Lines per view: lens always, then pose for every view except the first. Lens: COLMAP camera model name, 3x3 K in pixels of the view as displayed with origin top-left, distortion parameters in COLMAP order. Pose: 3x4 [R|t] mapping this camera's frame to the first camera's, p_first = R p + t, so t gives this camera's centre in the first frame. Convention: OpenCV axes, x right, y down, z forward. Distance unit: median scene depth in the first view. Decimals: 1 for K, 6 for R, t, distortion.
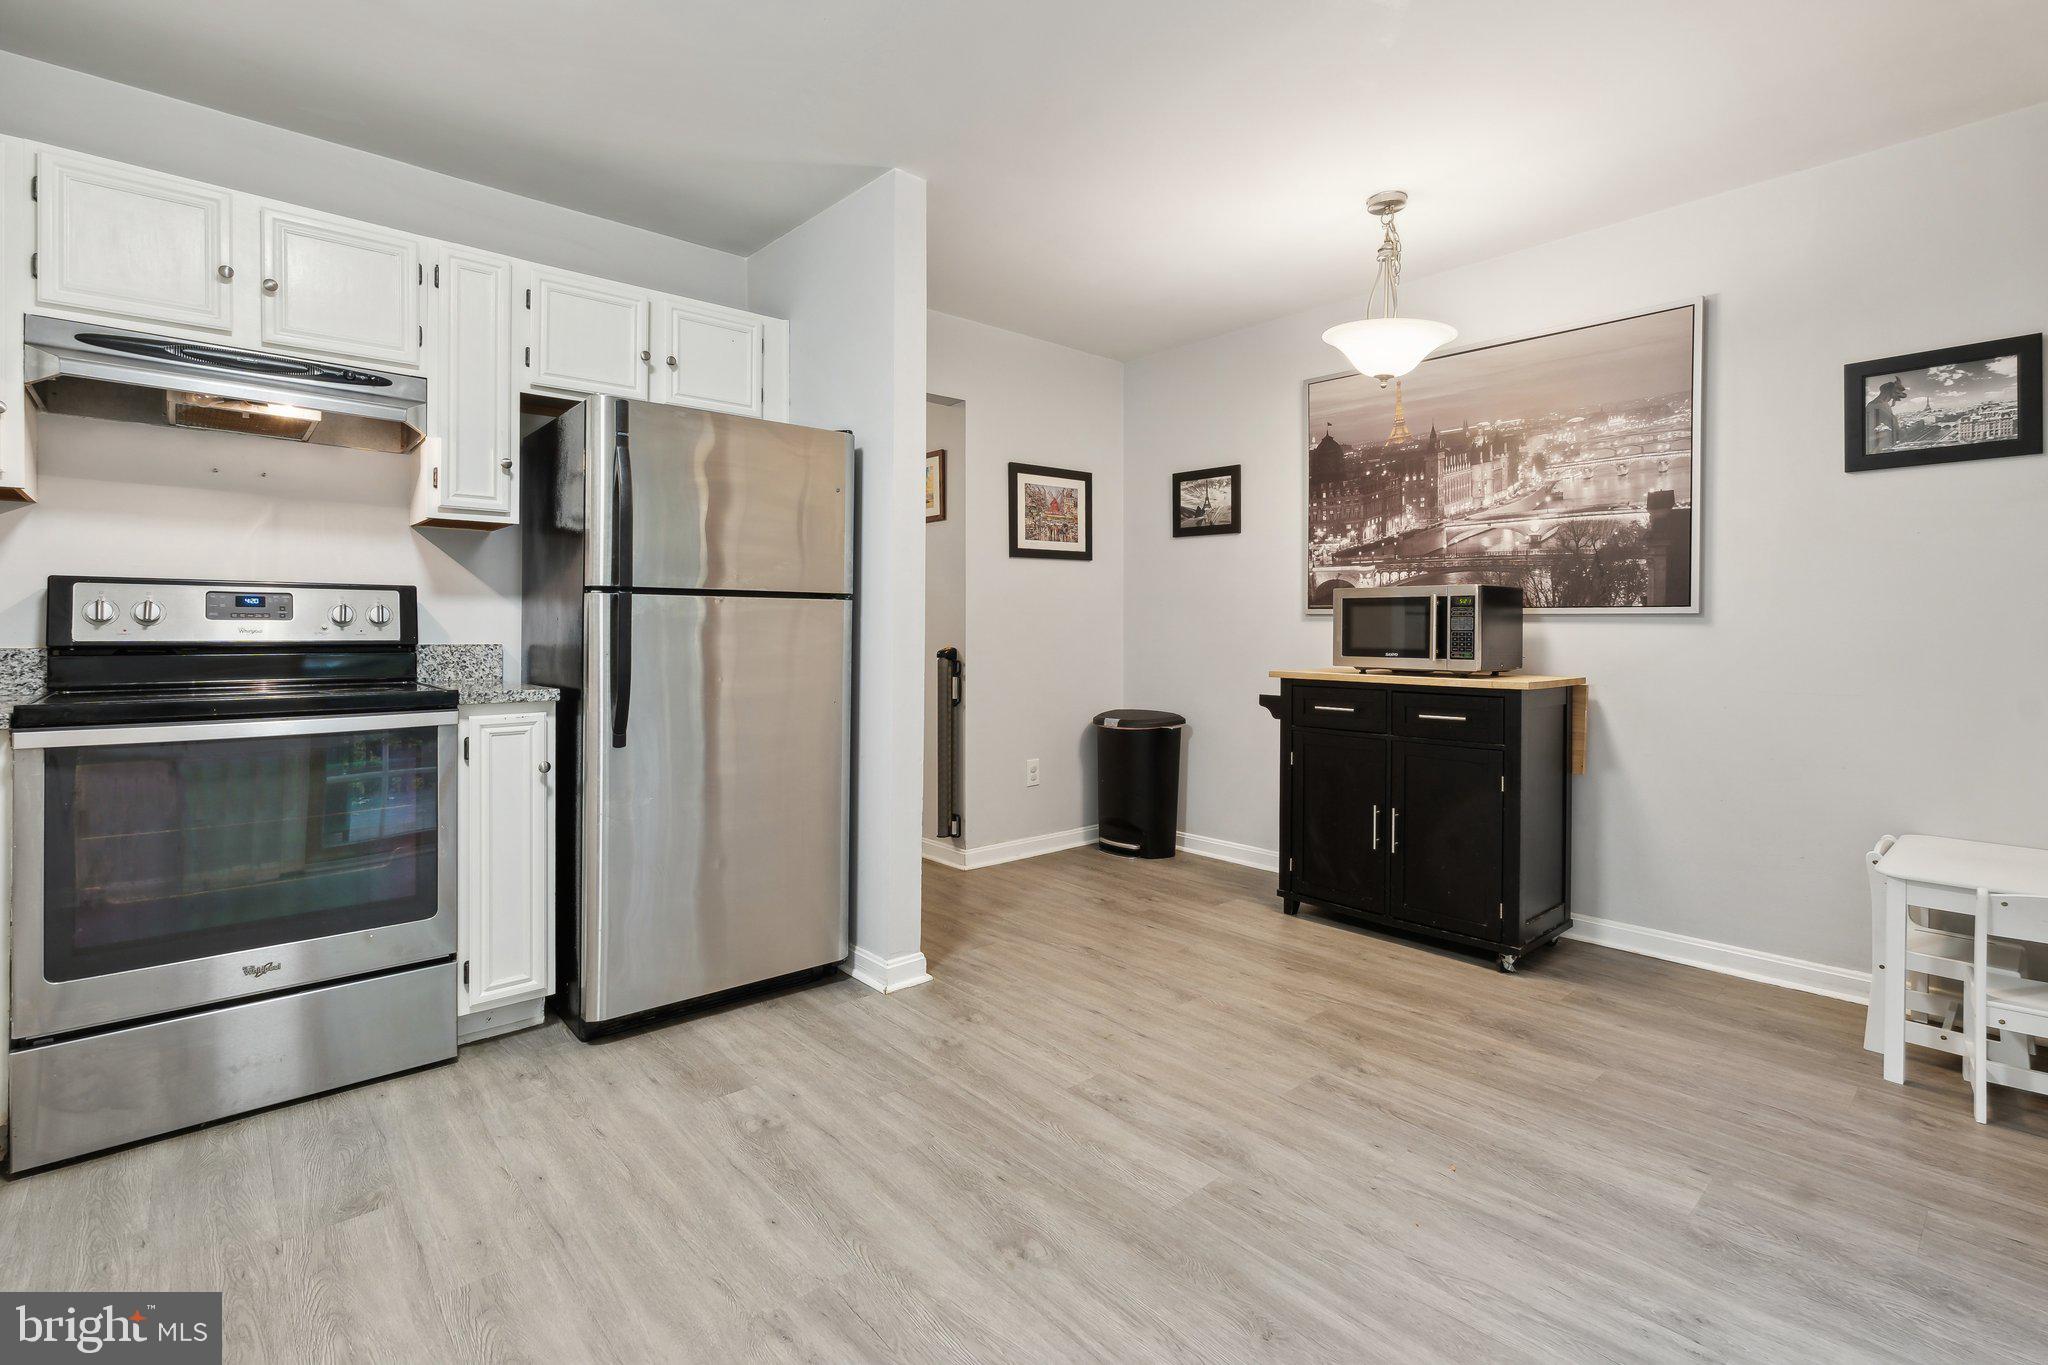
lens RADIAL K [[919.7, 0, 1012.2], [0, 919.7, 635.3], [0, 0, 1]] dist [-0.004079, -0.000716]
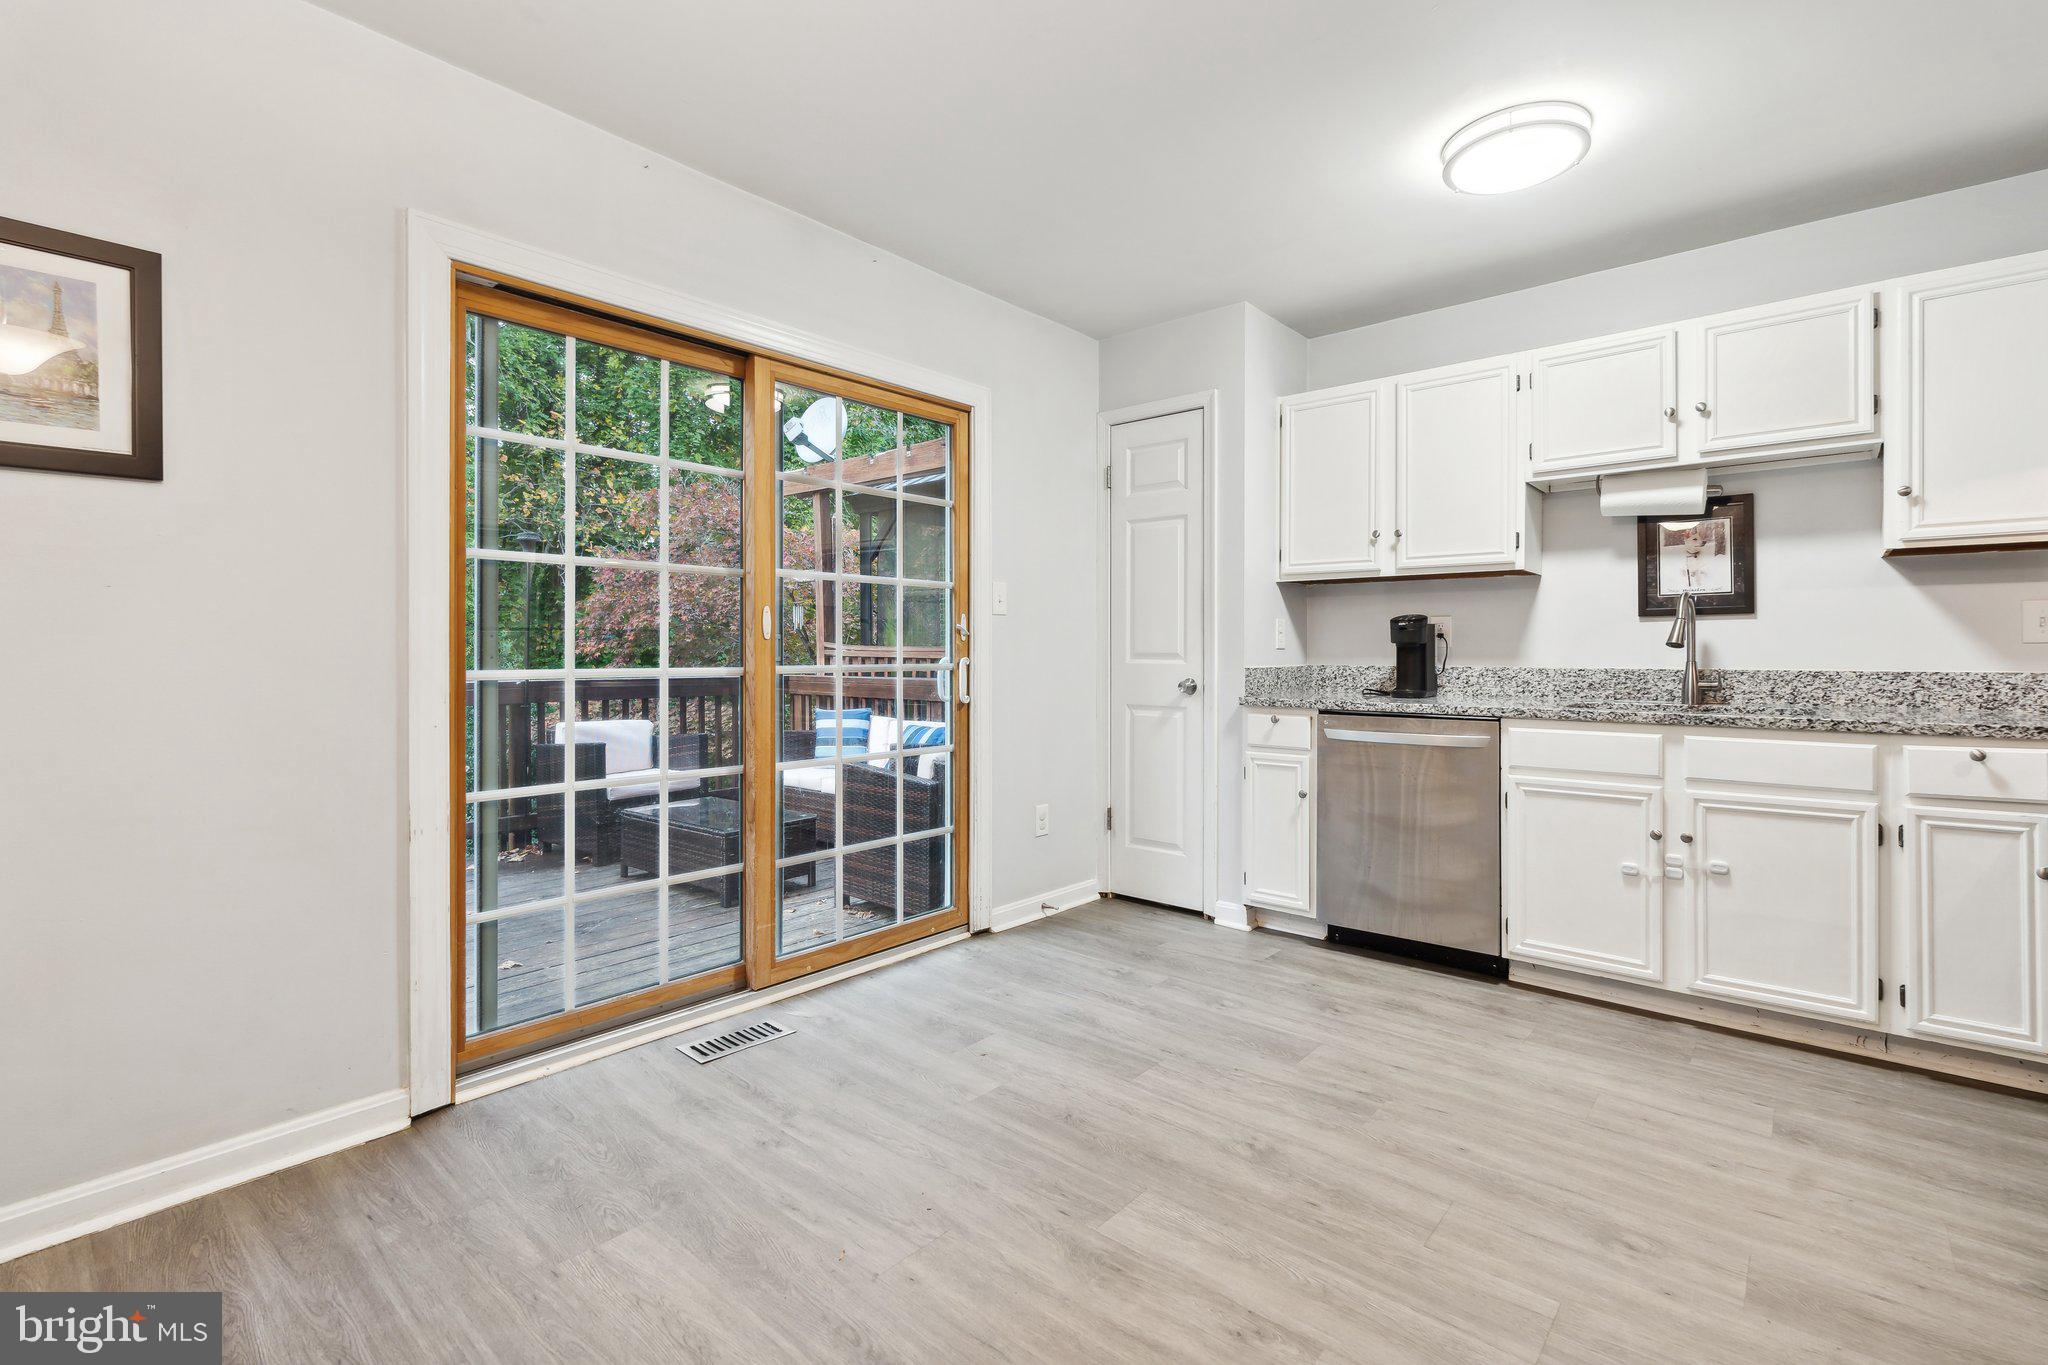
lens RADIAL K [[923.5, 0, 1033.3], [0, 923.5, 649.5], [0, 0, 1]] dist [-0.002383, -0.000605]
pose [[-0.988520, -0.006711, -0.150942, 0.378566], [-0.007312, 0.999967, 0.003427, -0.010907], [0.150914, 0.004492, -0.988537, 1.656462]]
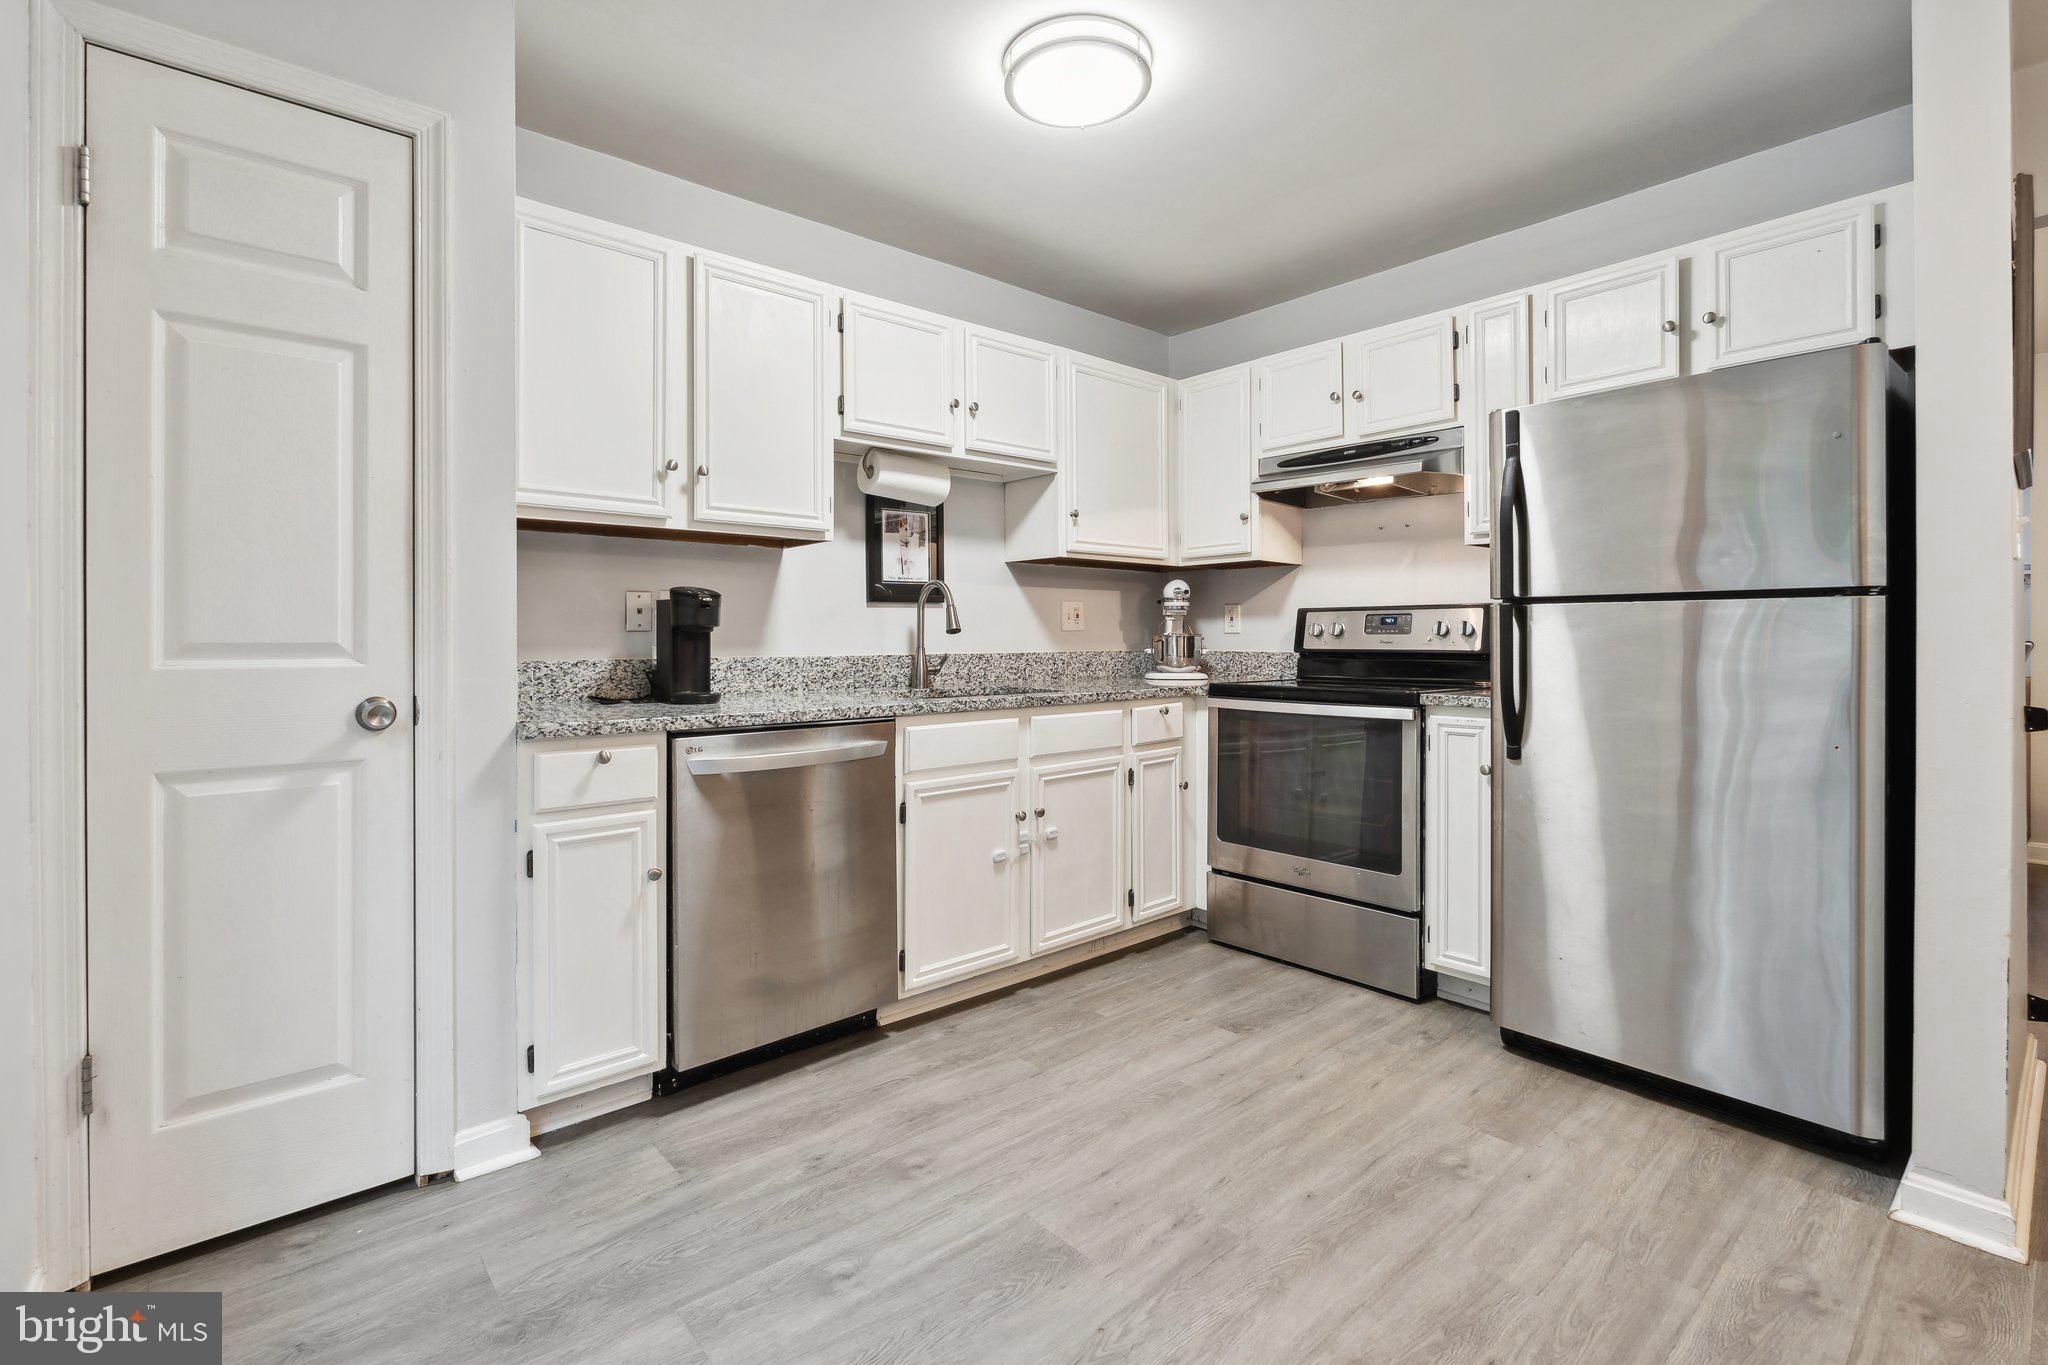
lens RADIAL K [[919.7, 0, 1012.2], [0, 919.7, 635.3], [0, 0, 1]] dist [-0.004079, -0.000716]
pose [[-0.005635, -0.007661, -0.999955, 0.641015], [-0.003845, 0.999963, -0.007640, -0.002831], [0.999977, 0.003802, -0.005664, 0.517499]]
